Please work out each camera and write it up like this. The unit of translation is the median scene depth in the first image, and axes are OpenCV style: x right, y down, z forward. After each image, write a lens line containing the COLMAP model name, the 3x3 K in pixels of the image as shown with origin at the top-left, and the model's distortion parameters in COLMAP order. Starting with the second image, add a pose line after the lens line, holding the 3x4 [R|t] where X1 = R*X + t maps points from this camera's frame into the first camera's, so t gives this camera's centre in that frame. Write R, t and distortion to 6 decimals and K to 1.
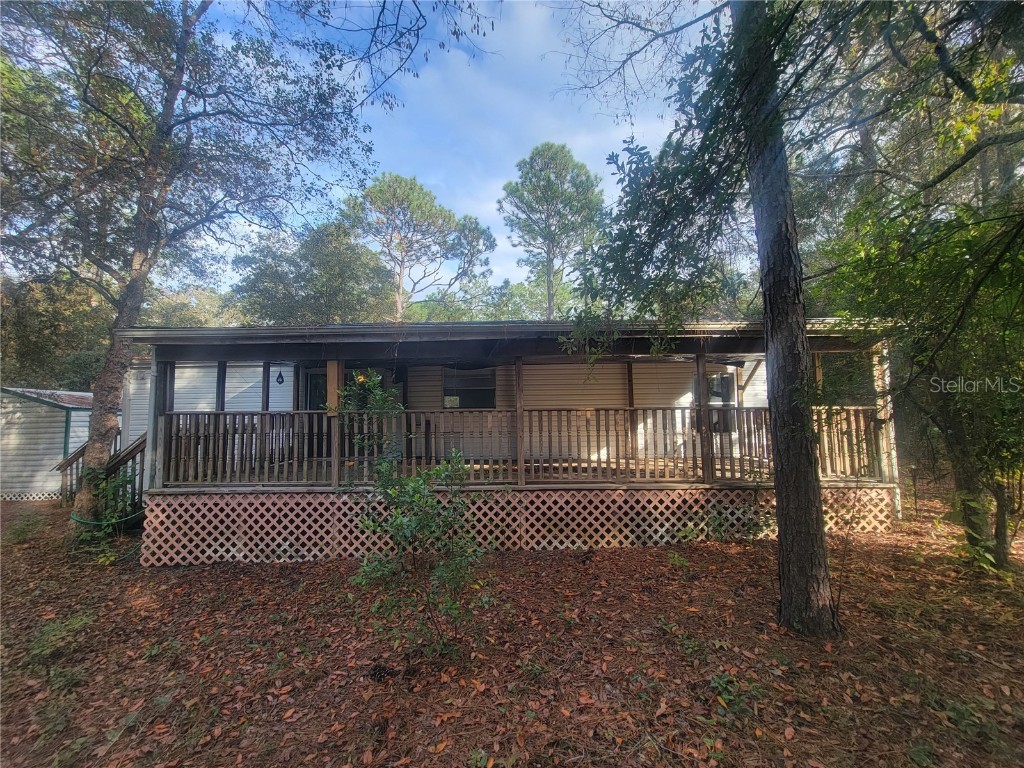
lens RADIAL K [[415.3, 0, 514.9], [0, 415.3, 385.0], [0, 0, 1]] dist [-0.005220, 0.001282]
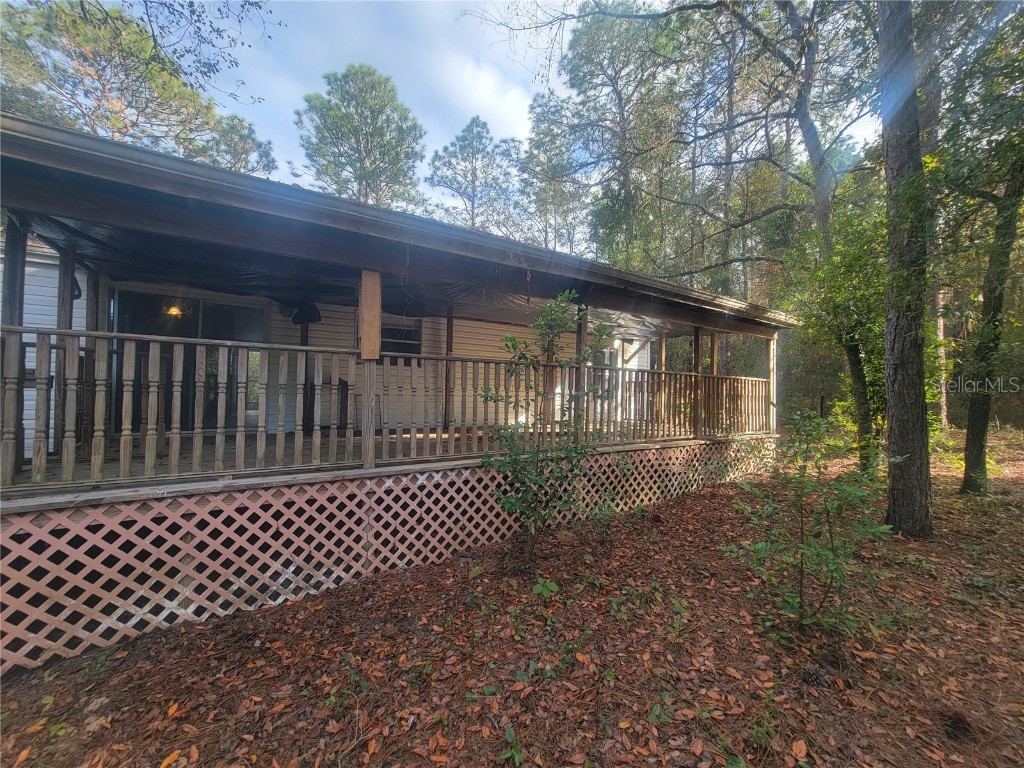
lens RADIAL K [[415.3, 0, 513.4], [0, 415.3, 383.7], [0, 0, 1]] dist [-0.005220, 0.001282]
pose [[0.823164, 0.035779, 0.566675, -0.629435], [-0.071191, 0.996641, 0.040486, 0.072696], [-0.563323, -0.073668, 0.822946, 0.355412]]
